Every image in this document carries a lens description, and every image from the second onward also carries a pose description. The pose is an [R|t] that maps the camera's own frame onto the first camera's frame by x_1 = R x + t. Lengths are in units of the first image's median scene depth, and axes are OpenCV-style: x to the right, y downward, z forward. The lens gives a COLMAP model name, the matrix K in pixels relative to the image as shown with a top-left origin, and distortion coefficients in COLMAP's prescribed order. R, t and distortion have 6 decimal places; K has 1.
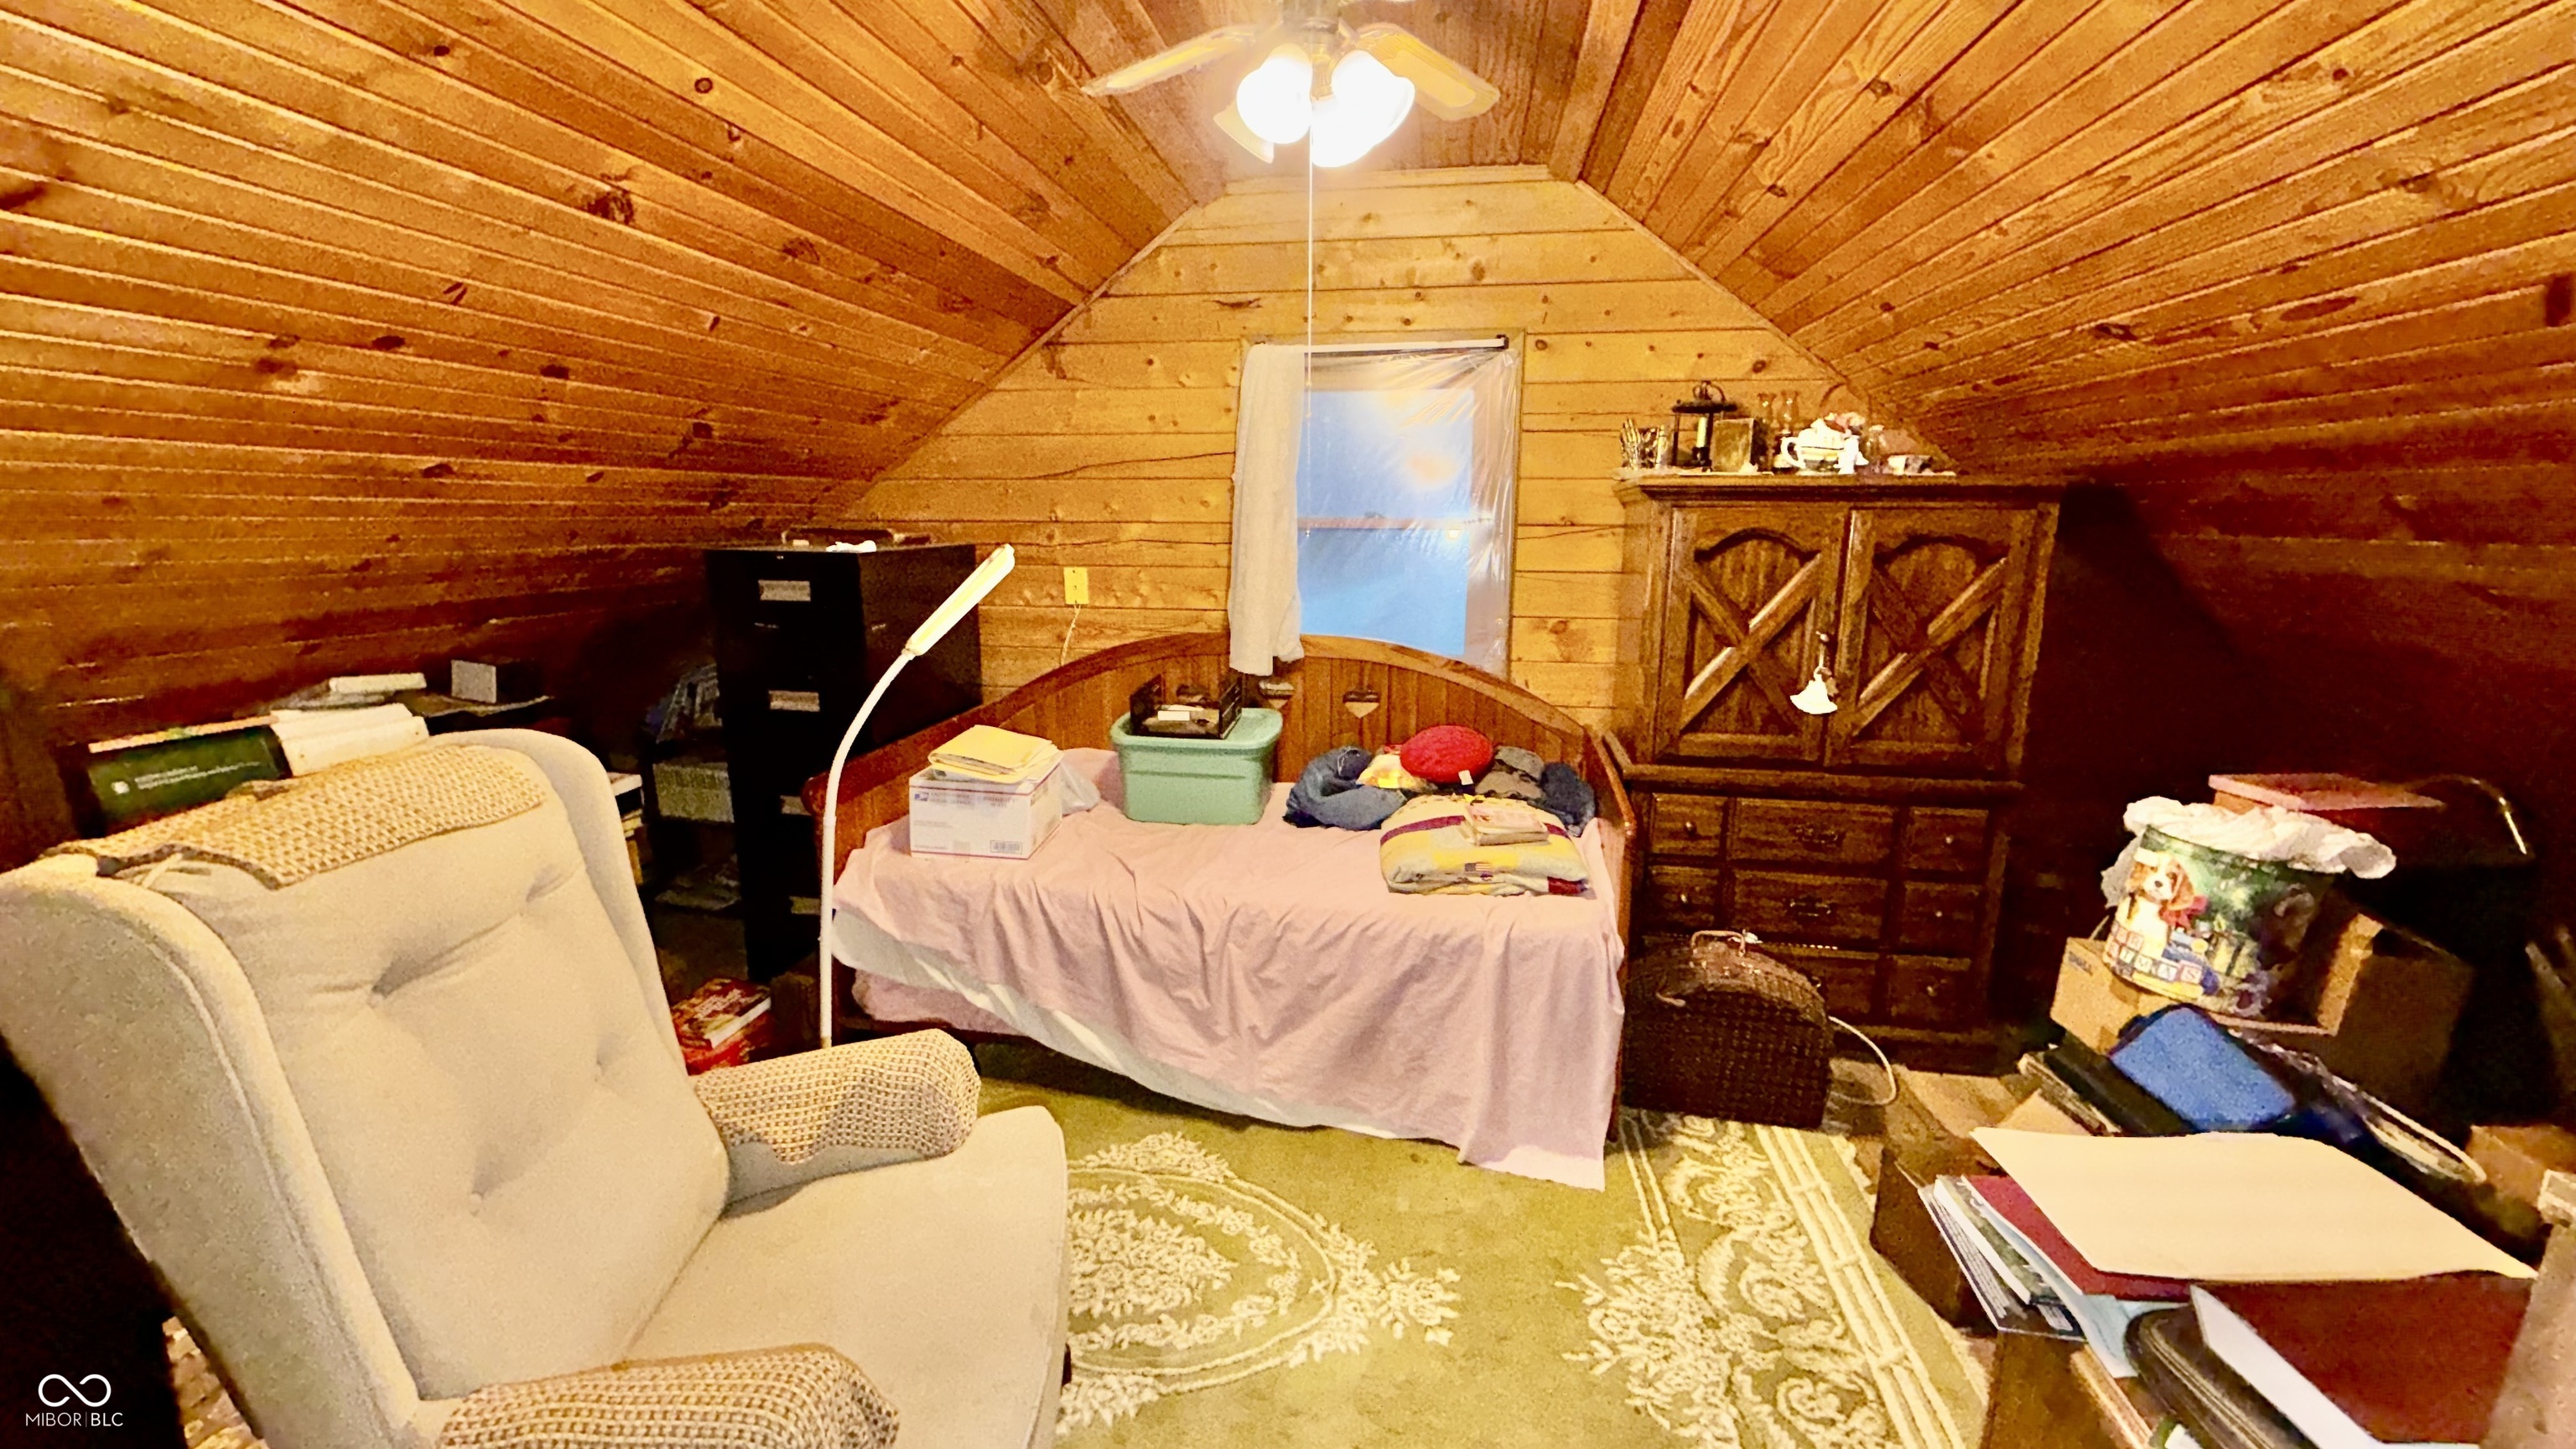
lens RADIAL K [[1024.6, 0, 1285.0], [0, 1024.6, 726.0], [0, 0, 1]] dist [0.001059, 0.000639]
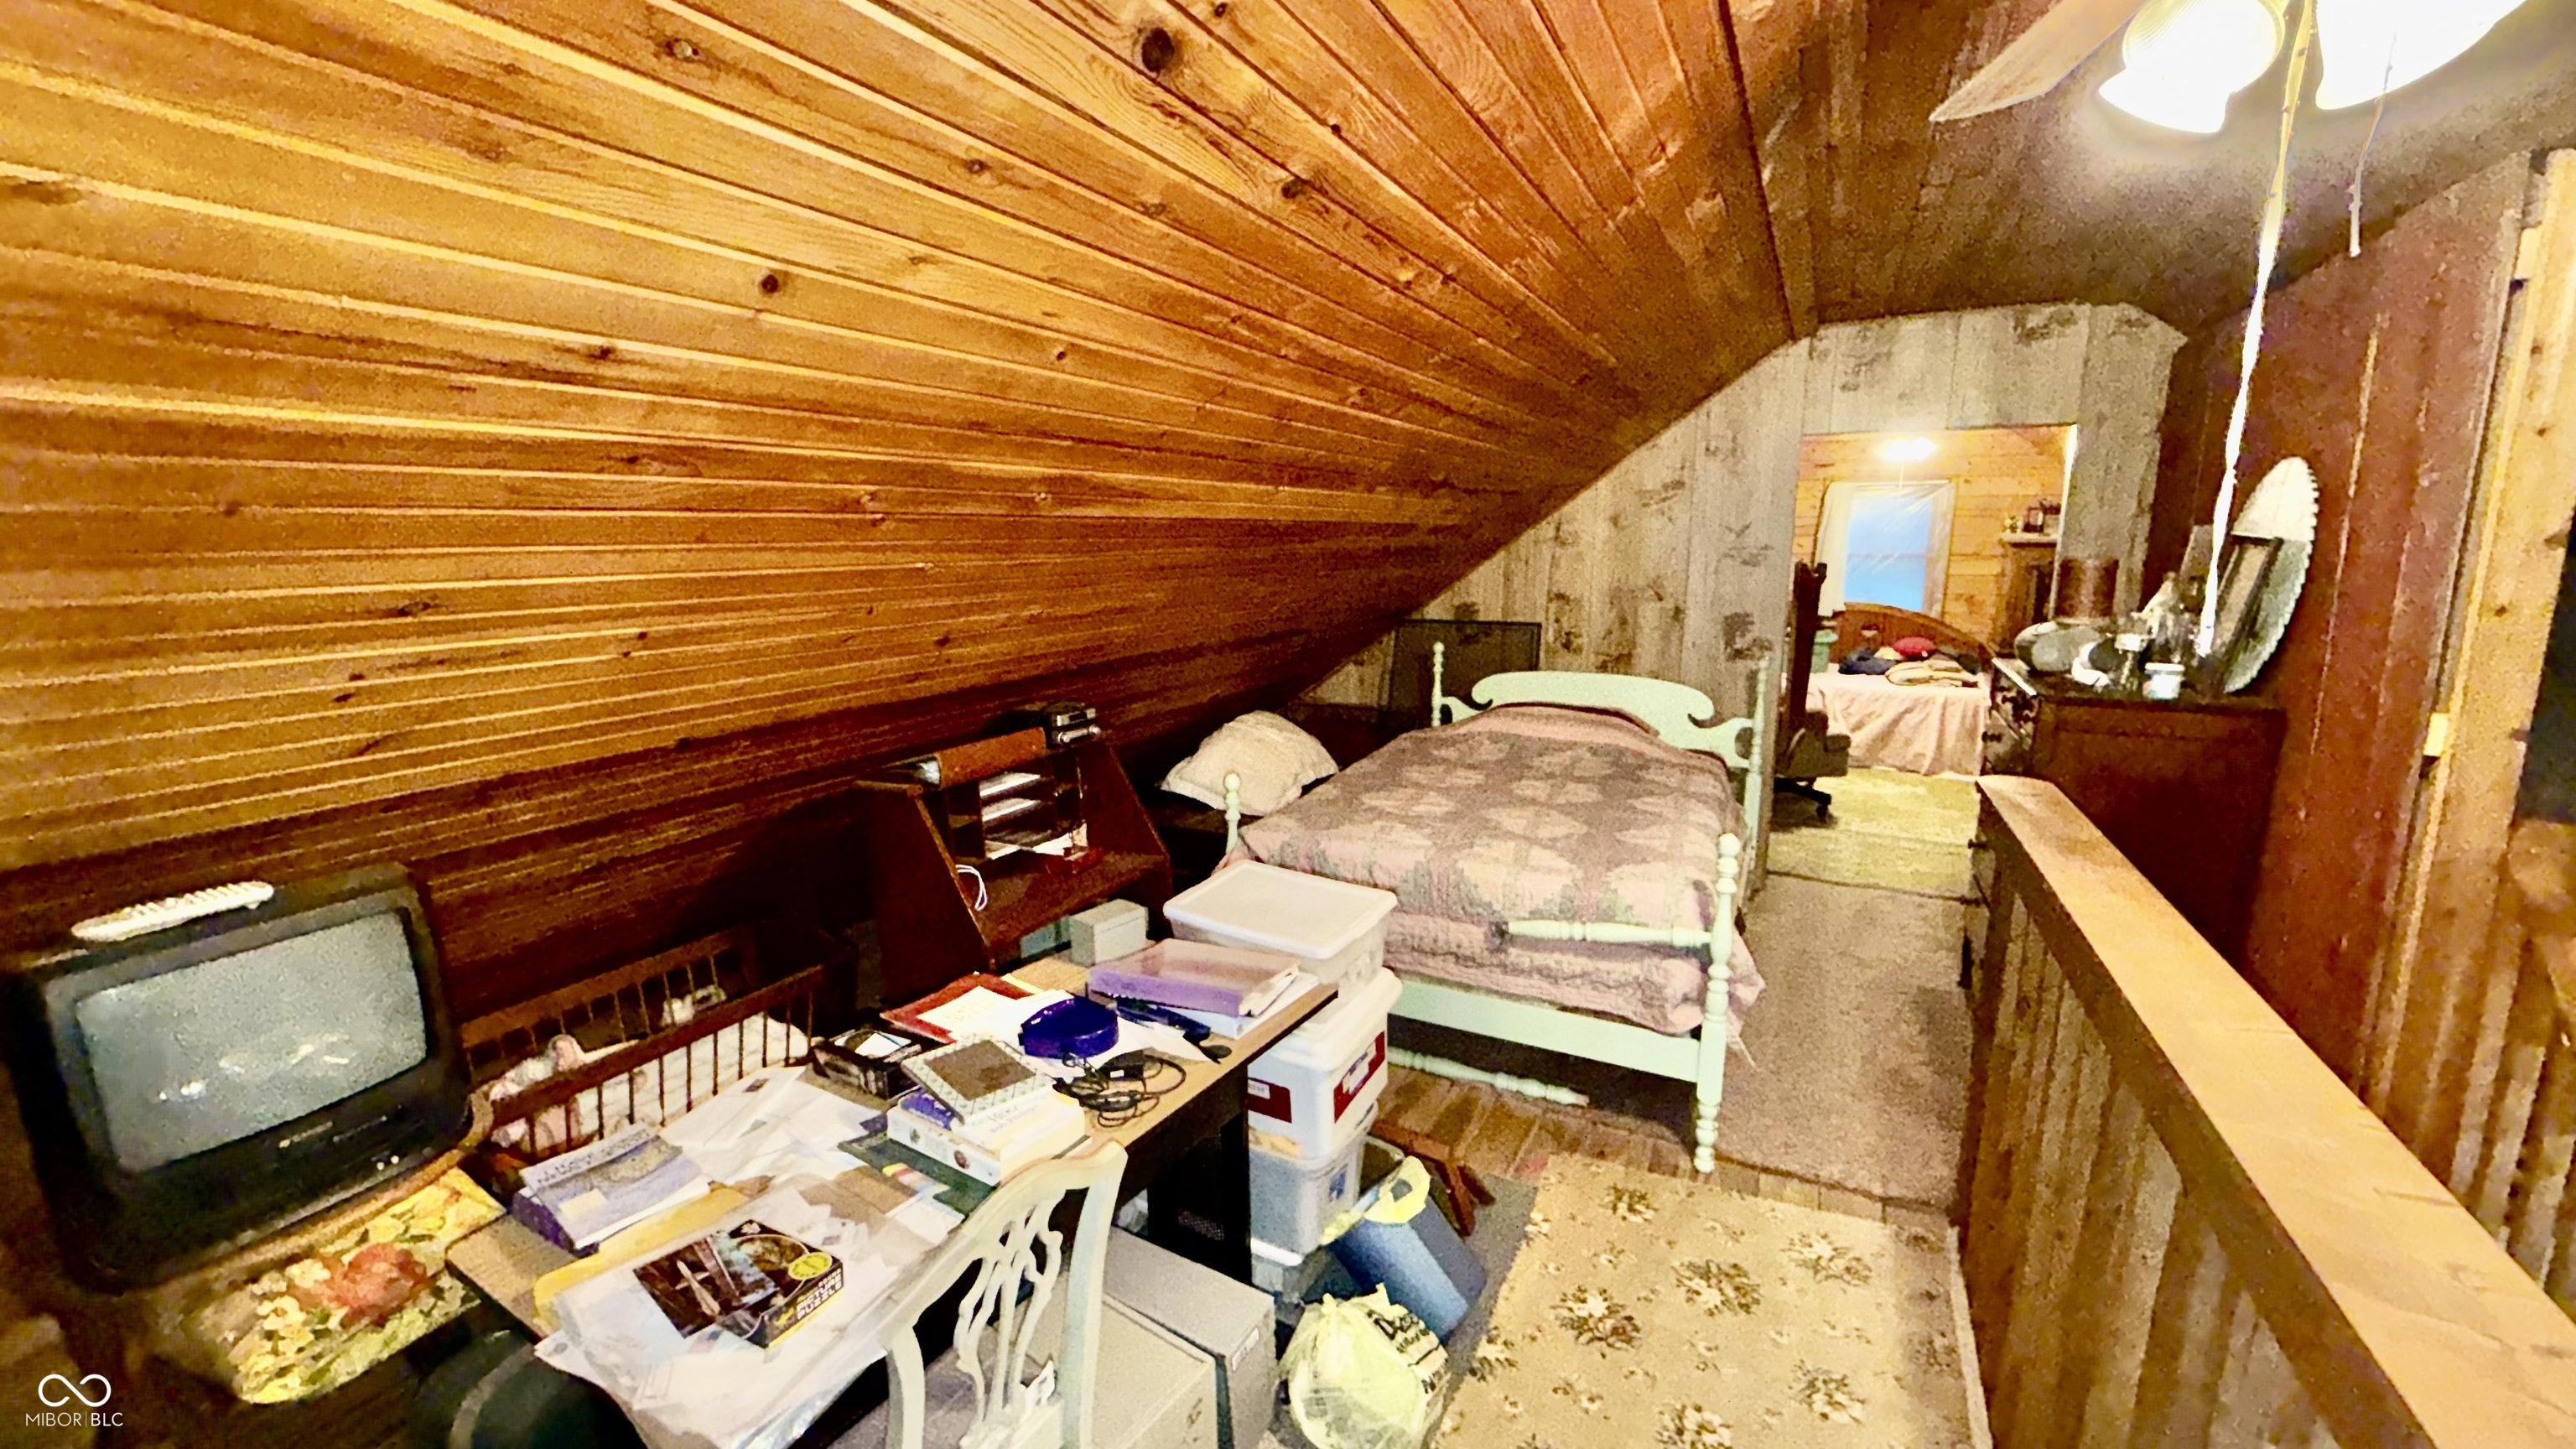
lens RADIAL K [[1024.6, 0, 1297.8], [0, 1024.6, 714.8], [0, 0, 1]] dist [0.001059, 0.000639]
pose [[0.954005, 0.051989, -0.295249, -0.529545], [-0.060160, 0.998014, -0.018653, 0.328151], [0.293693, 0.035557, 0.955238, -1.818864]]
